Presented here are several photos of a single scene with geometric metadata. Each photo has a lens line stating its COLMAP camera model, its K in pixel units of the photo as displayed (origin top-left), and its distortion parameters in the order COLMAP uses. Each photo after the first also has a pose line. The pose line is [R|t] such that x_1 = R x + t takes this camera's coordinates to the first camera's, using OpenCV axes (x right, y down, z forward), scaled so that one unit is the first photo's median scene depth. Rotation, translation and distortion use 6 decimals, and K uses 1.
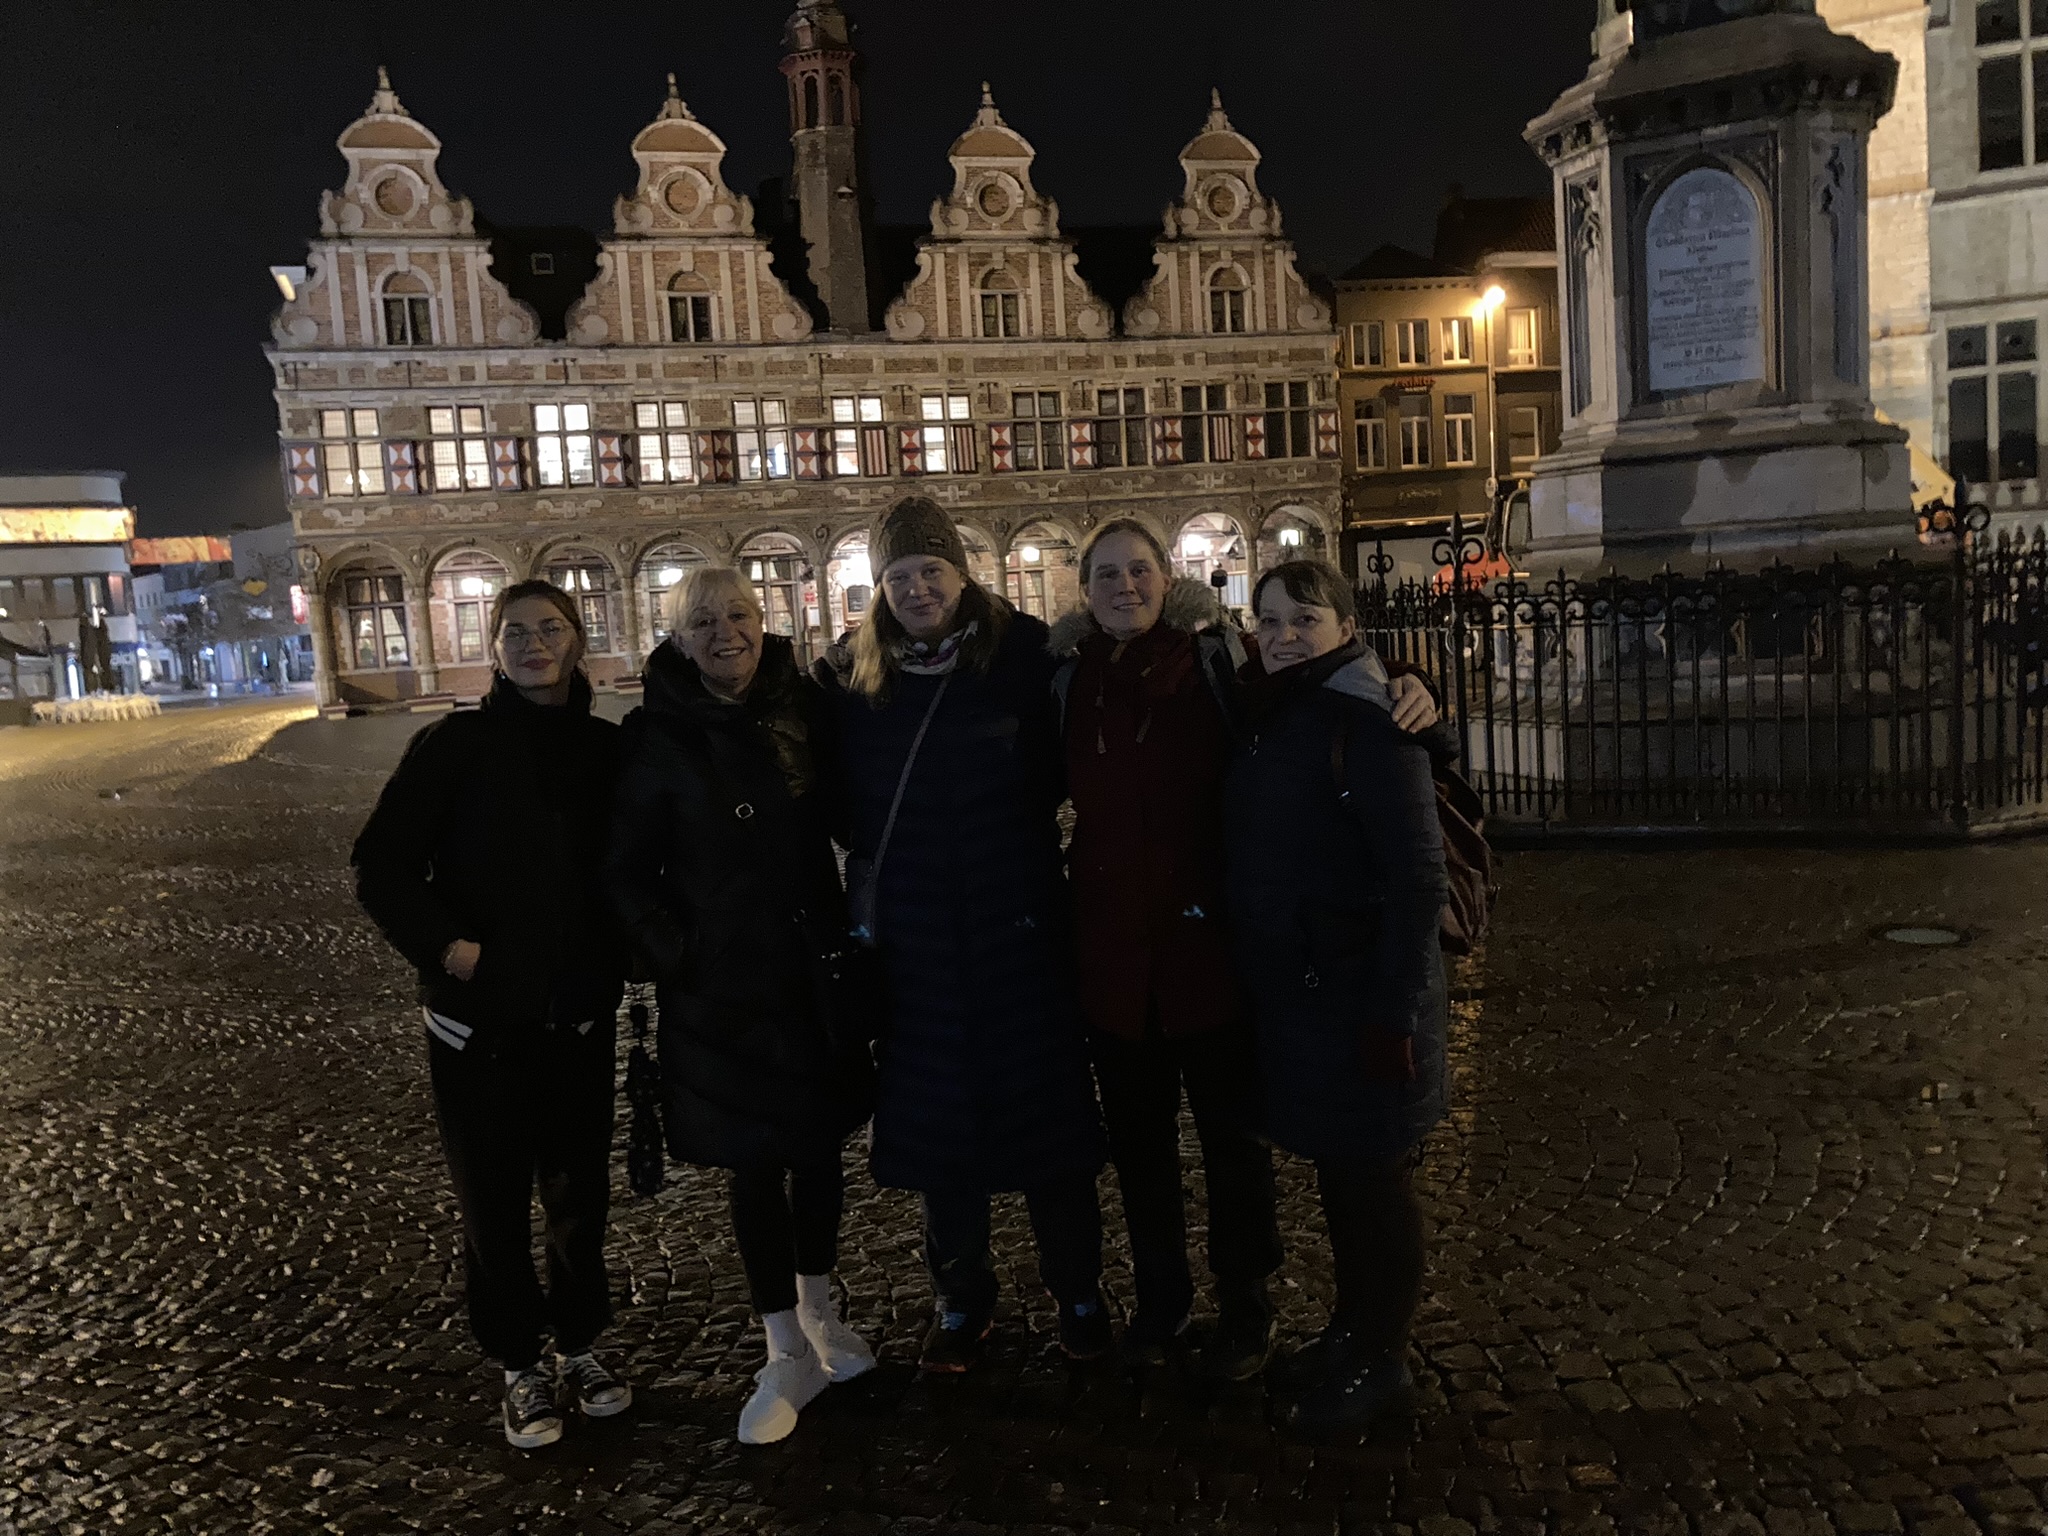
lens RADIAL K [[1703.1, 0, 1034.0], [0, 1703.1, 776.5], [0, 0, 1]] dist [0.046296, -0.063597]
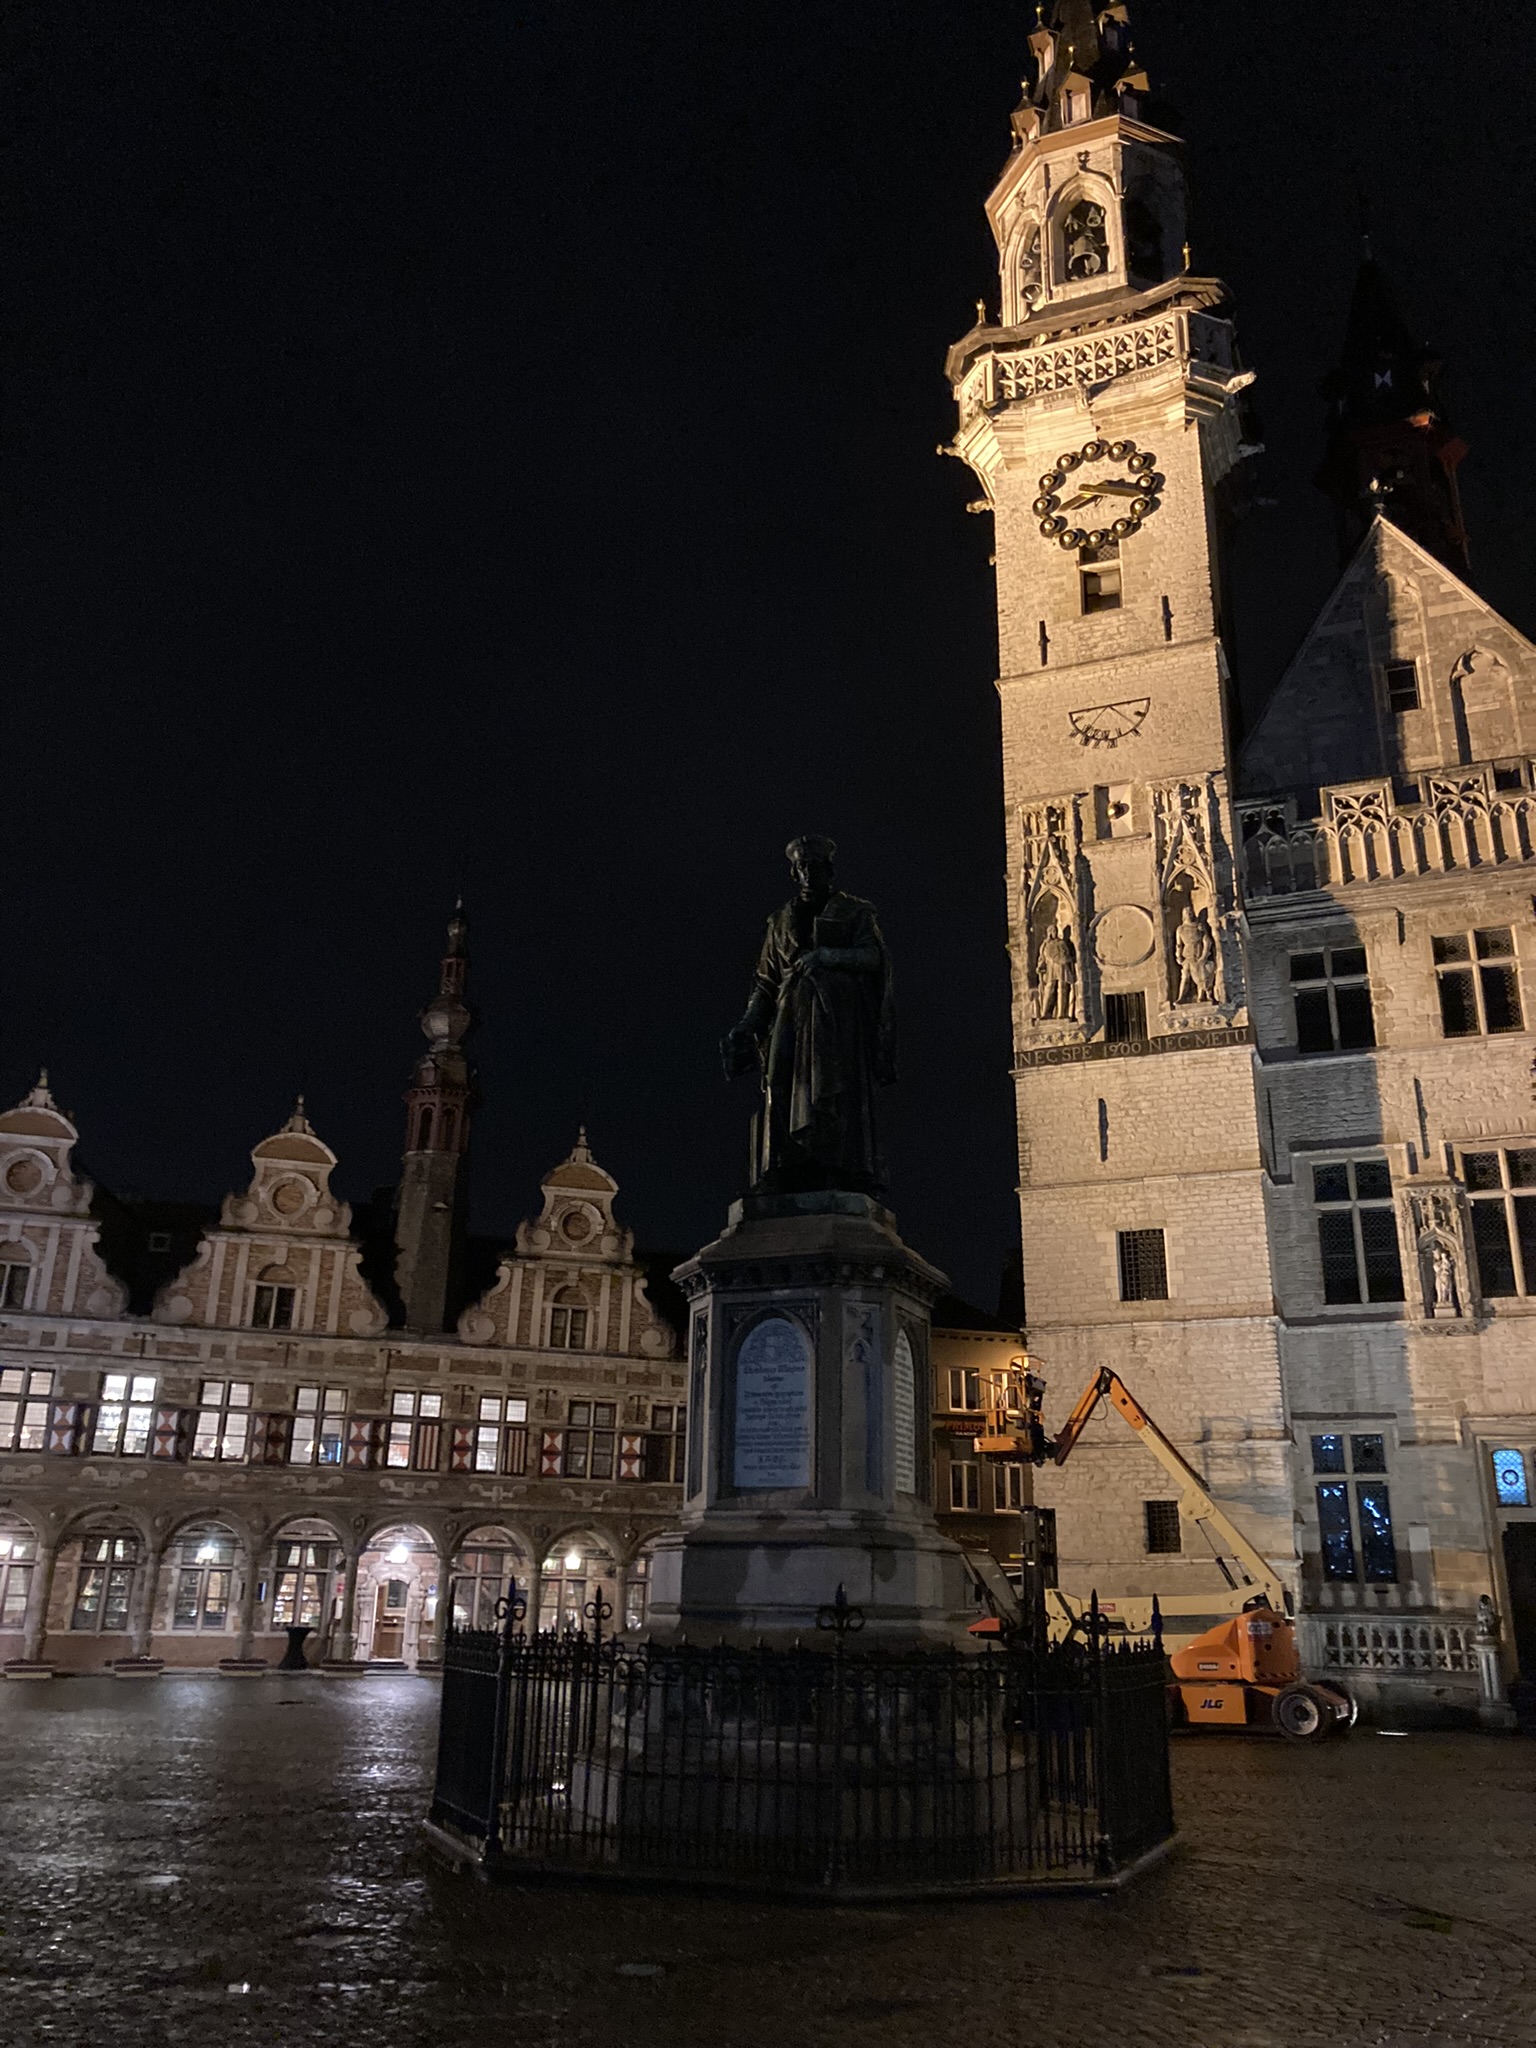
lens RADIAL K [[1703.1, 0, 775.3], [0, 1703.1, 1000.5], [0, 0, 1]] dist [0.046296, -0.063597]
pose [[0.995191, 0.097078, 0.013071, 0.079515], [-0.081895, 0.897804, -0.432714, -0.001206], [-0.053742, 0.429562, 0.901437, -0.066566]]
